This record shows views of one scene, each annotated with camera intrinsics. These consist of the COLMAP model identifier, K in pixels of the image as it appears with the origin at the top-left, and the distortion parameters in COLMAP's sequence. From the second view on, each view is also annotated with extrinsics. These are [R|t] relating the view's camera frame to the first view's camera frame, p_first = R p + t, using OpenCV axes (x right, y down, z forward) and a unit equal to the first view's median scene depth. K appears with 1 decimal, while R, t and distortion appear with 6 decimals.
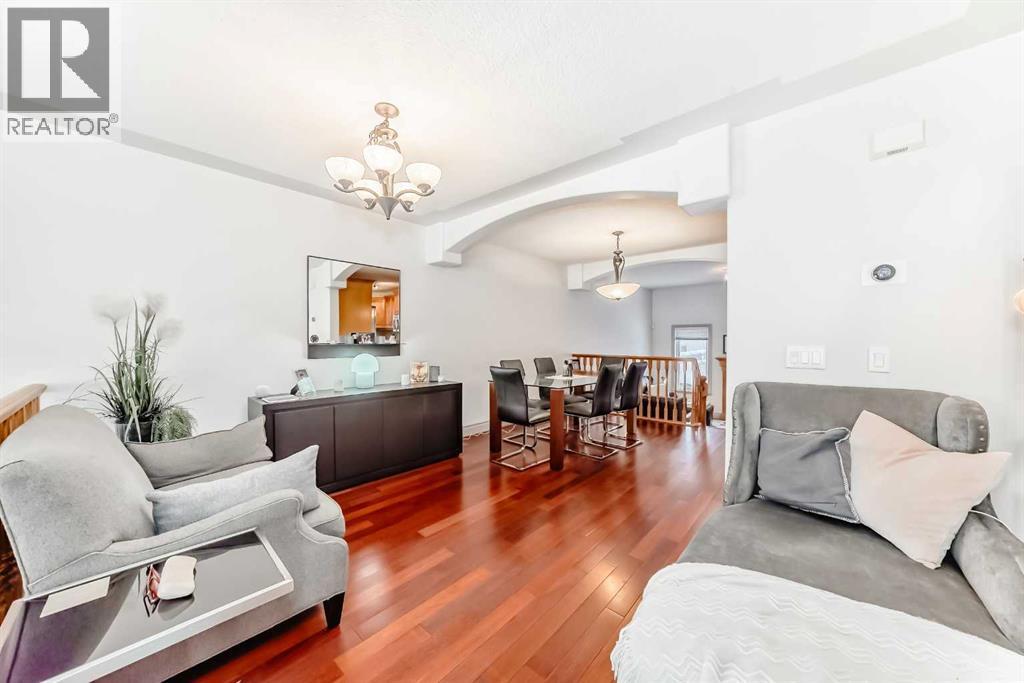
lens RADIAL K [[364.8, 0, 517.0], [0, 364.8, 349.8], [0, 0, 1]] dist [-0.000107, 0.000013]
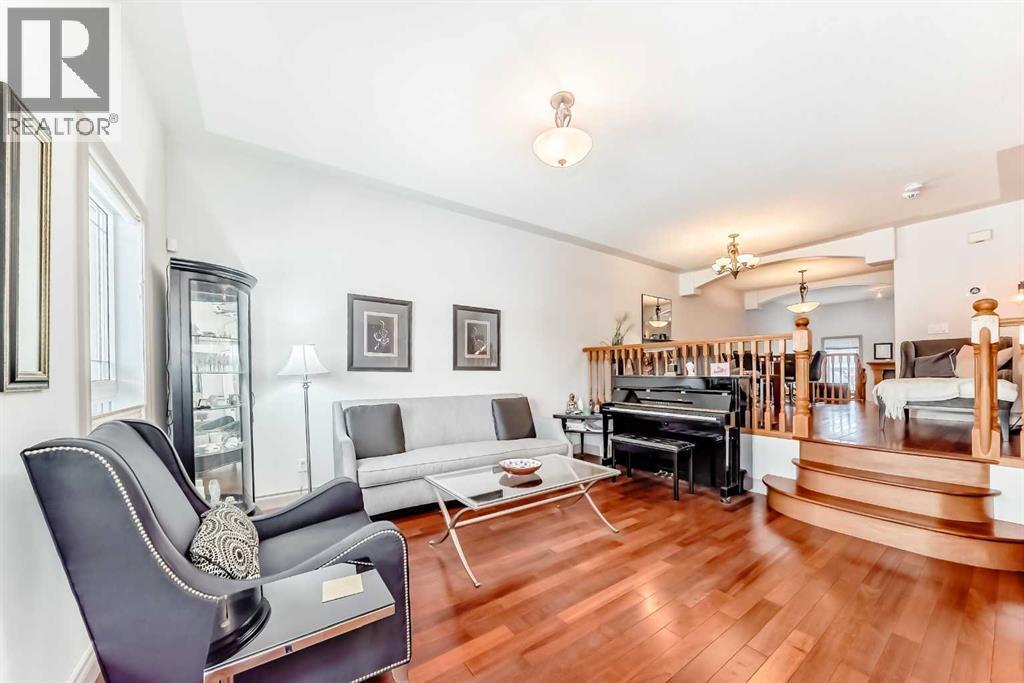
lens RADIAL K [[377.9, 0, 515.6], [0, 377.9, 370.7], [0, 0, 1]] dist [-0.000095, 0.000057]
pose [[0.976347, -0.005947, -0.216126, -0.585813], [-0.000486, 0.999559, -0.029696, 0.160043], [0.216208, 0.029099, 0.975914, -0.854498]]
